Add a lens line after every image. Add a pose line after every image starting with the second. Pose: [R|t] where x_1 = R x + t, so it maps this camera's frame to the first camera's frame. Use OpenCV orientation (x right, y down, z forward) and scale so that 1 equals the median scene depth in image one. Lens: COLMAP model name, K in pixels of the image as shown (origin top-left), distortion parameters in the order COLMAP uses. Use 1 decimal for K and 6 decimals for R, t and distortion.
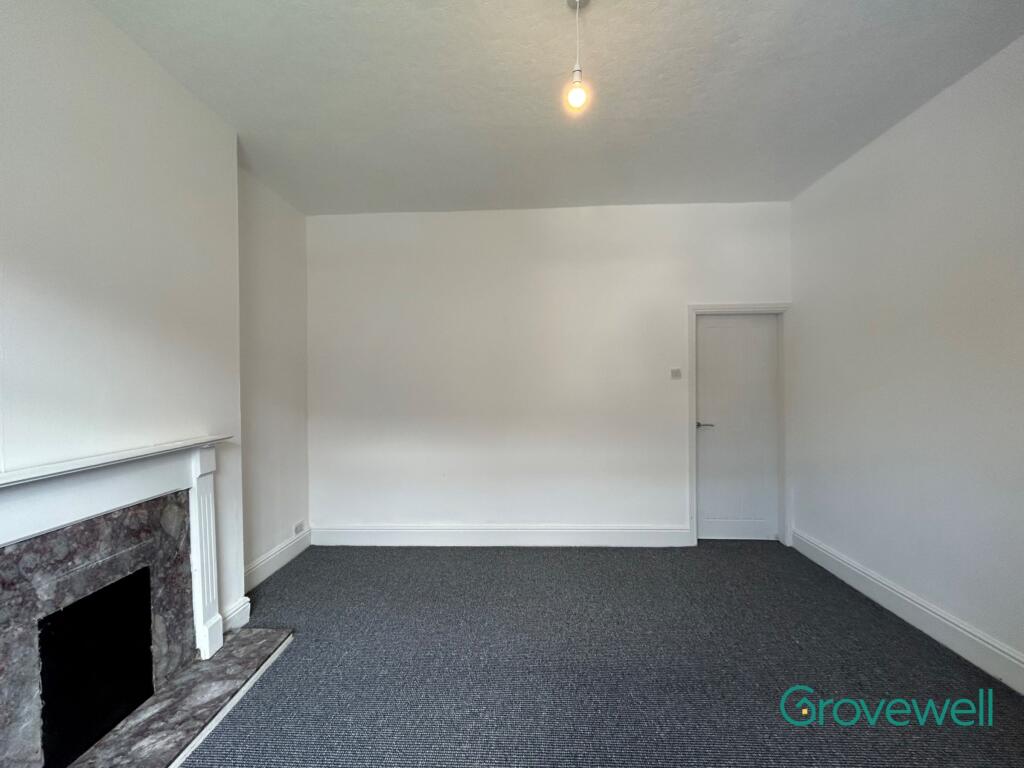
lens RADIAL K [[422.2, 0, 512.0], [0, 422.2, 384.0], [0, 0, 1]] dist [-0.001844, 0.000320]
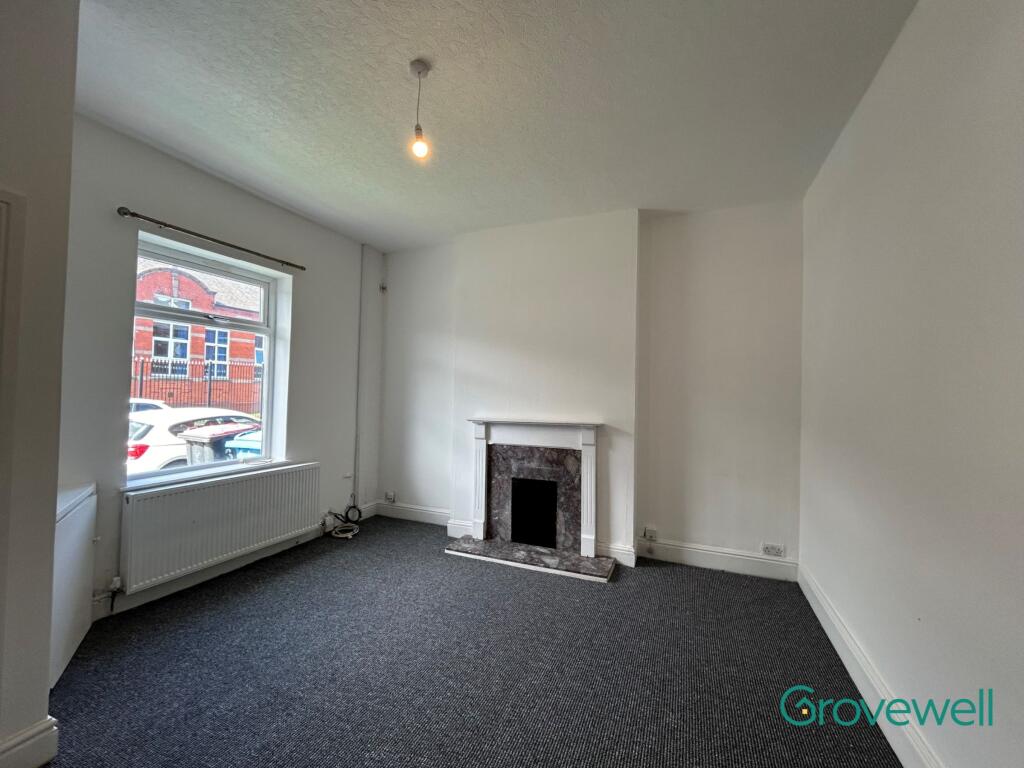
lens RADIAL K [[422.2, 0, 512.0], [0, 422.2, 384.0], [0, 0, 1]] dist [-0.001844, 0.000320]
pose [[-0.362823, -0.006928, -0.931832, 1.016874], [-0.015342, 0.999881, -0.001460, -0.016394], [0.931732, 0.013767, -0.362887, 1.471661]]
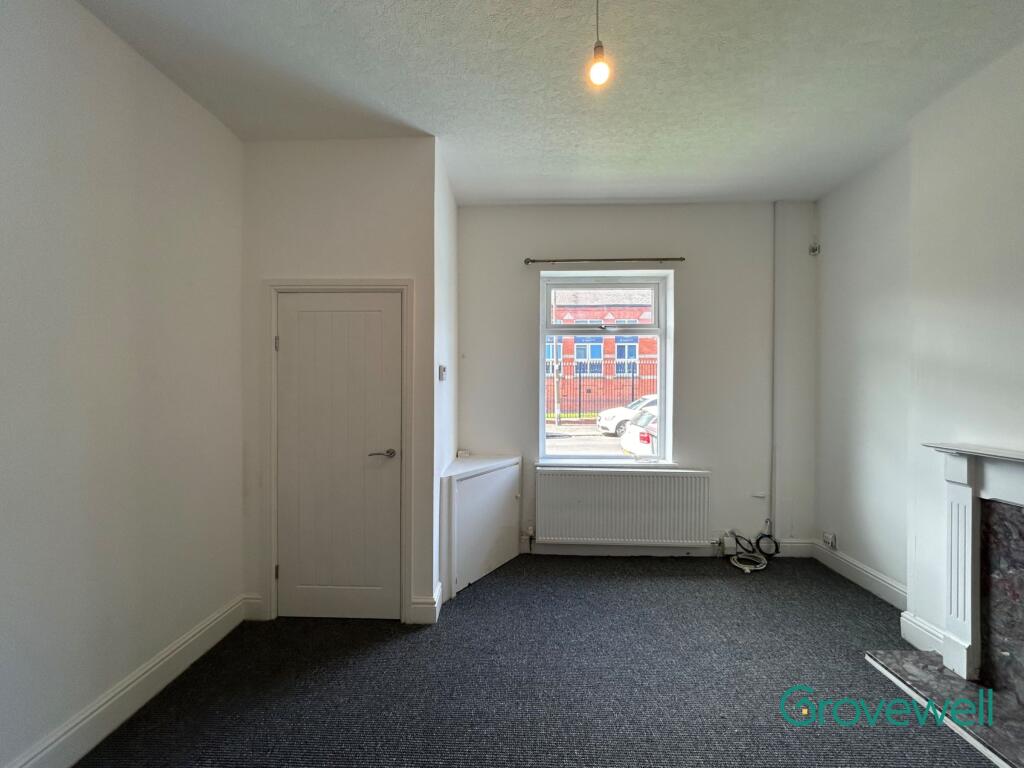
lens RADIAL K [[416.1, 0, 507.7], [0, 416.1, 384.8], [0, 0, 1]] dist [-0.000724, 0.000506]
pose [[-0.999886, 0.014891, 0.002429, 0.311245], [0.014917, 0.999831, 0.010717, -0.030666], [-0.002269, 0.010752, -0.999940, 1.643458]]
